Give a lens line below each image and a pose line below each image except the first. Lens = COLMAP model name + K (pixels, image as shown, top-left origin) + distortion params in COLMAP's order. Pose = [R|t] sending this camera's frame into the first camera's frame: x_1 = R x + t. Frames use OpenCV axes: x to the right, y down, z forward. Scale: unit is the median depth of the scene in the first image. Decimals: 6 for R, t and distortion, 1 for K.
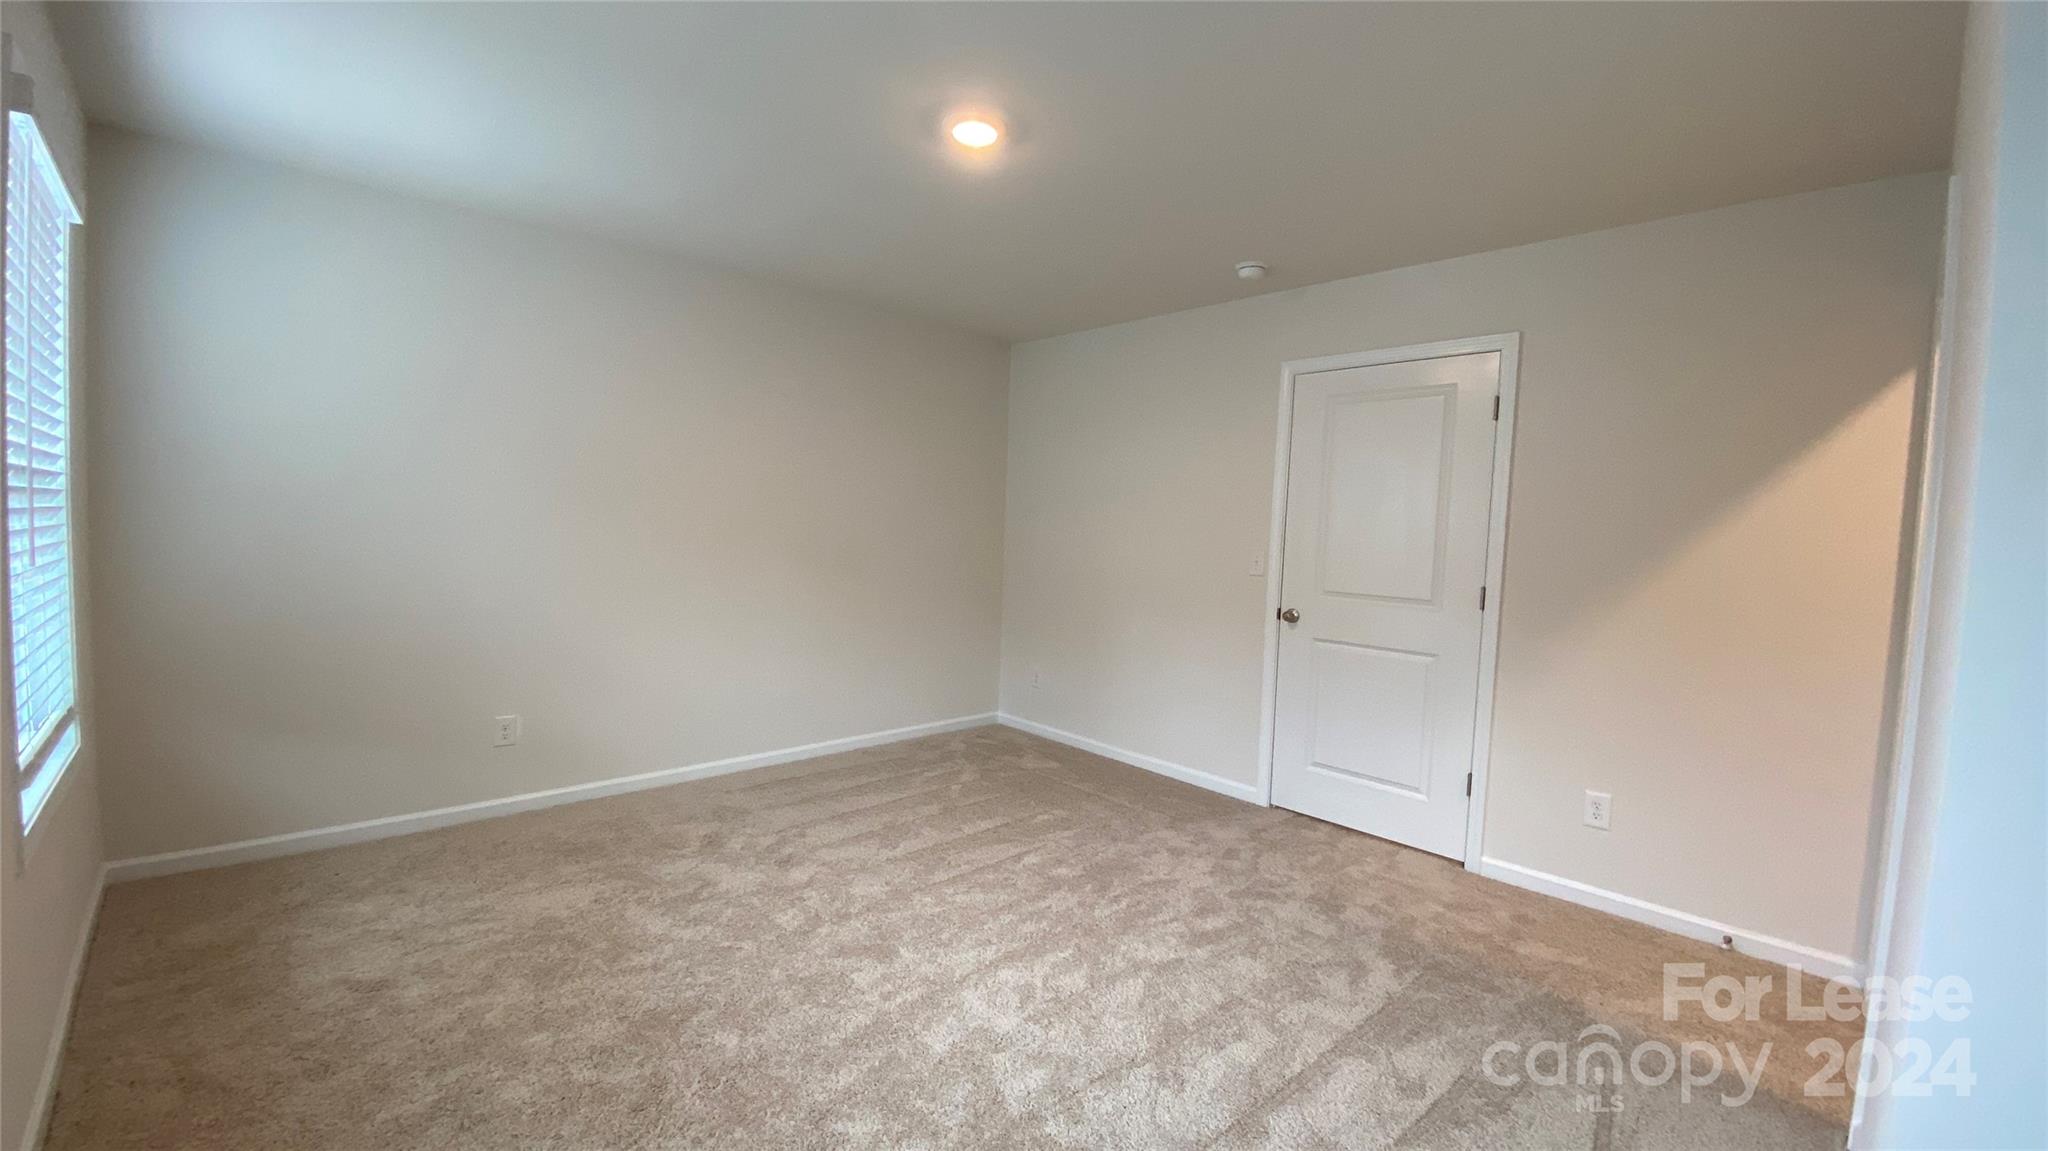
lens RADIAL K [[864.5, 0, 1018.0], [0, 864.5, 584.7], [0, 0, 1]] dist [-0.003525, -0.000349]
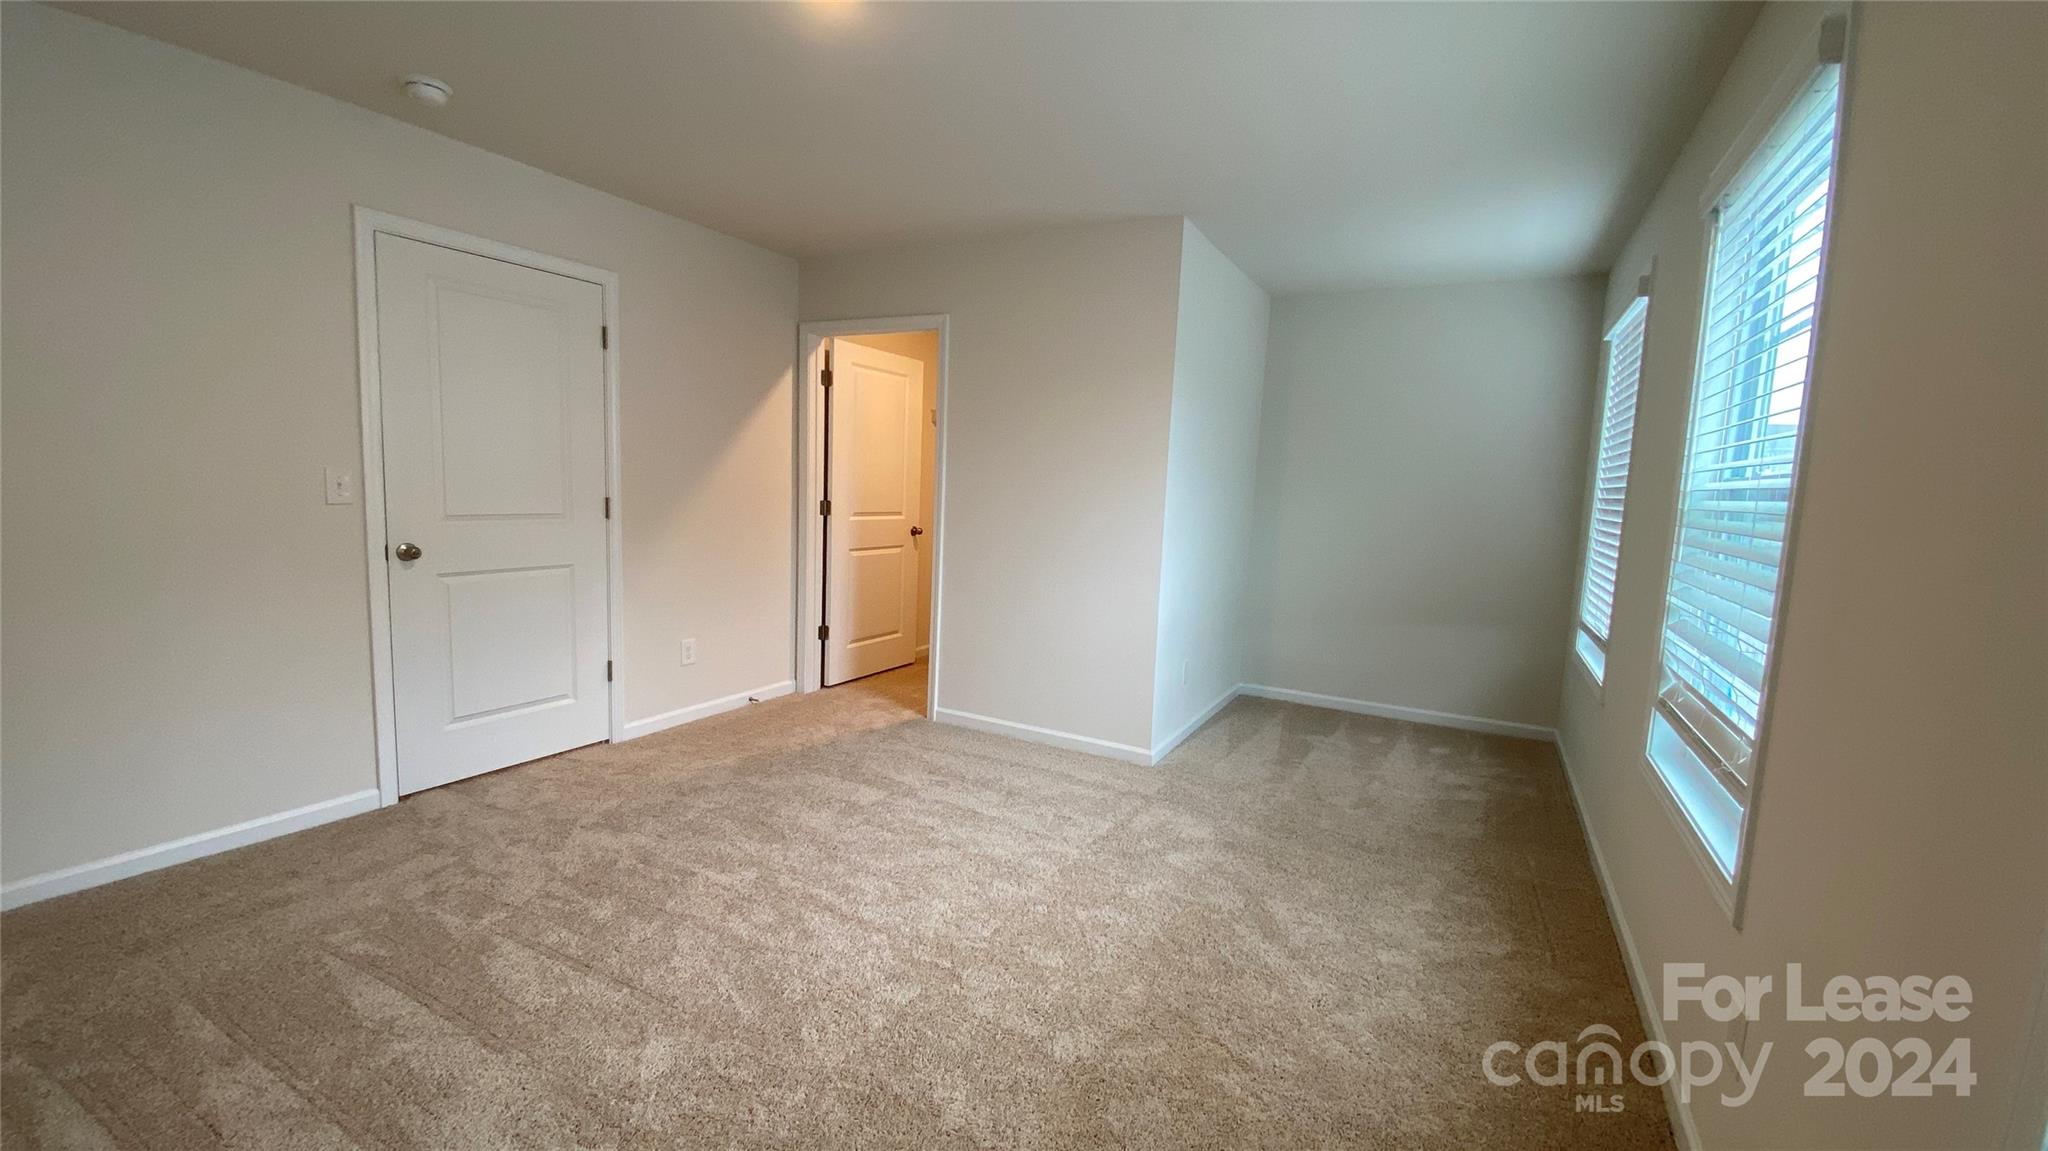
lens RADIAL K [[820.7, 0, 1046.1], [0, 820.7, 572.6], [0, 0, 1]] dist [0.001884, -0.000159]
pose [[-0.353068, -0.149033, 0.923651, -0.669397], [0.016413, 0.986093, 0.165382, -0.068588], [-0.935454, 0.073551, -0.345712, 0.821827]]
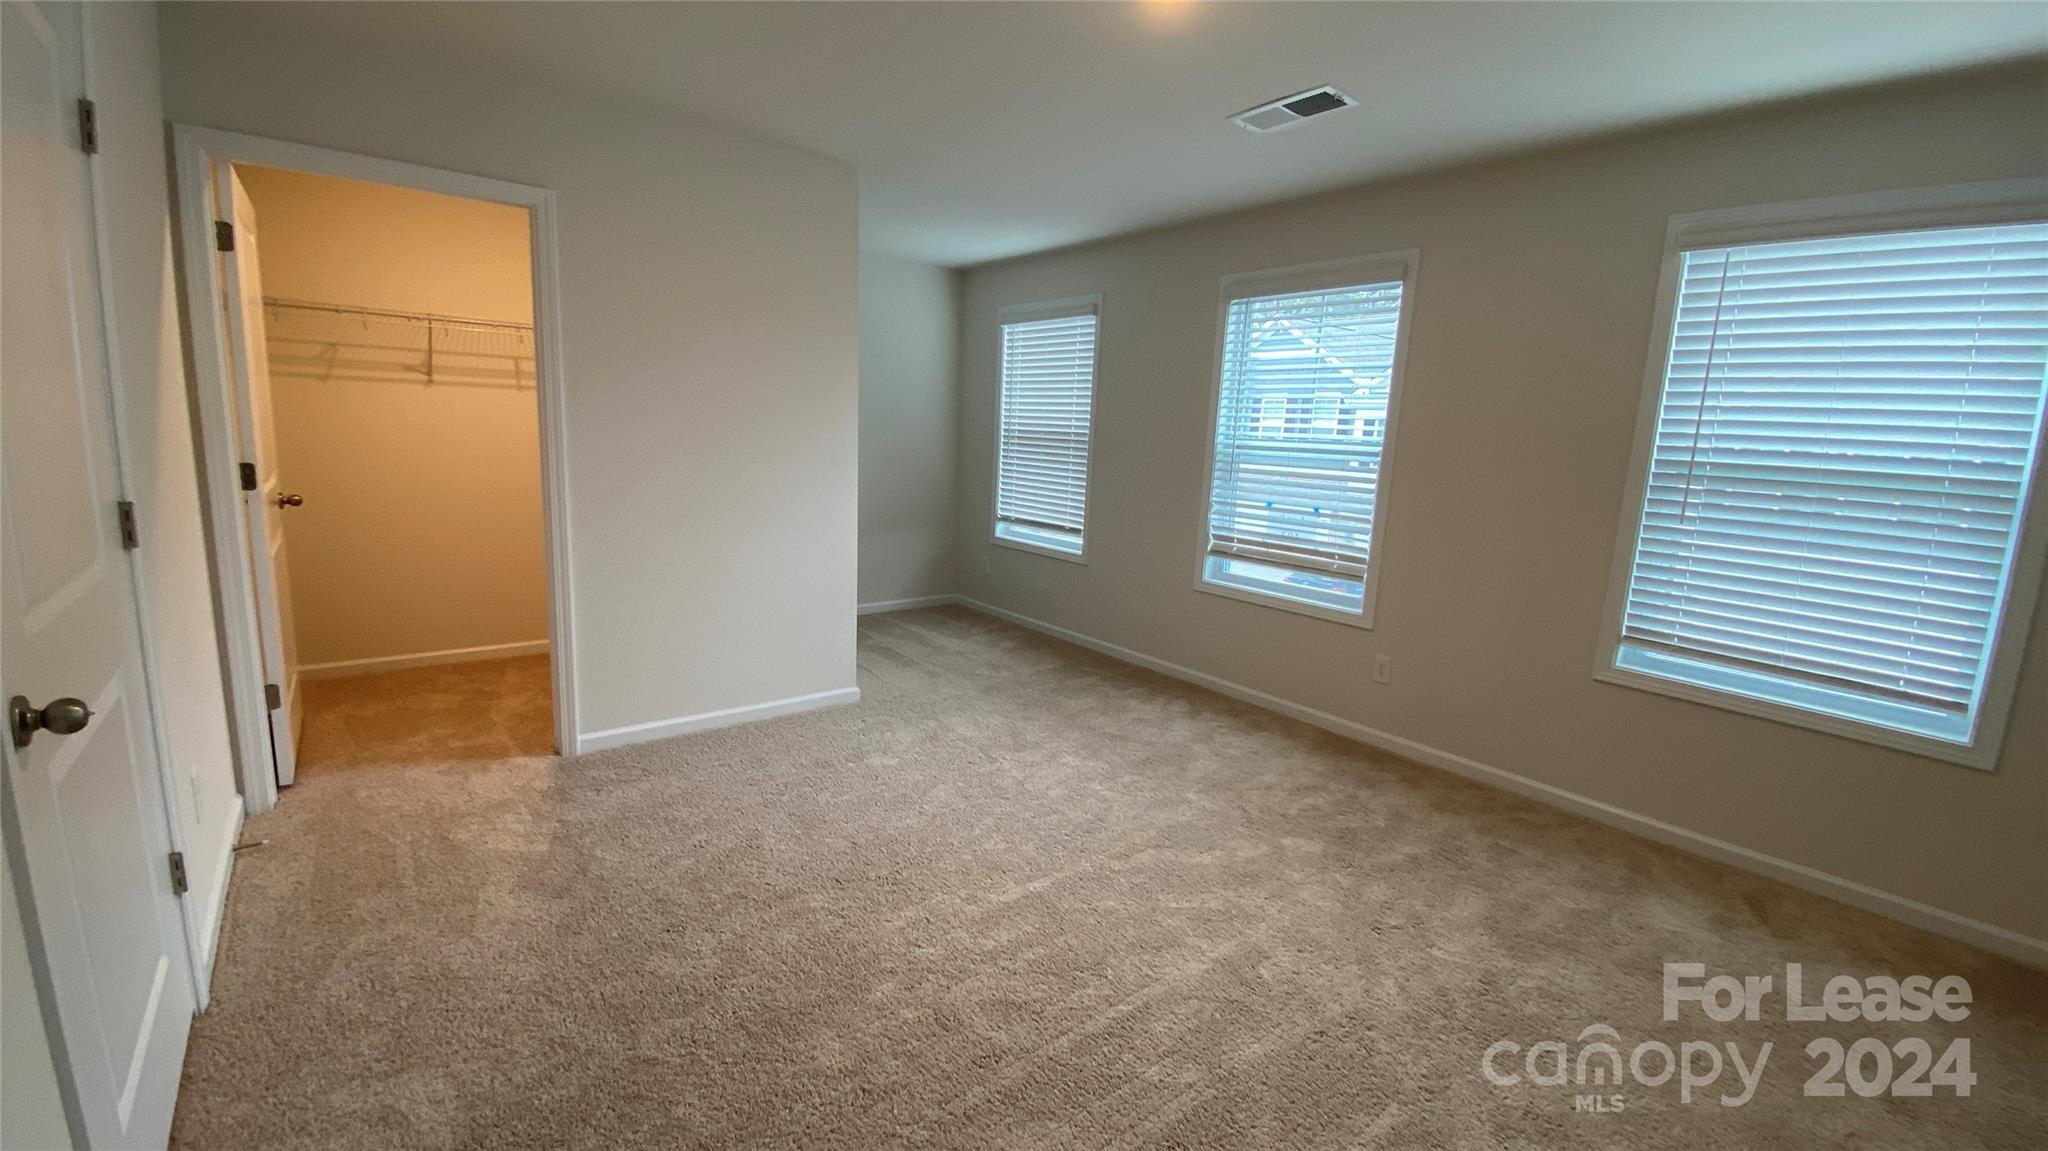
lens RADIAL K [[836.1, 0, 1024.0], [0, 836.1, 575.5], [0, 0, 1]] dist [-0.043400, -0.000093]
pose [[-0.996433, -0.082183, 0.019161, -0.031005], [-0.074690, 0.964575, 0.253013, -0.107847], [-0.039276, 0.250680, -0.967273, 1.364210]]
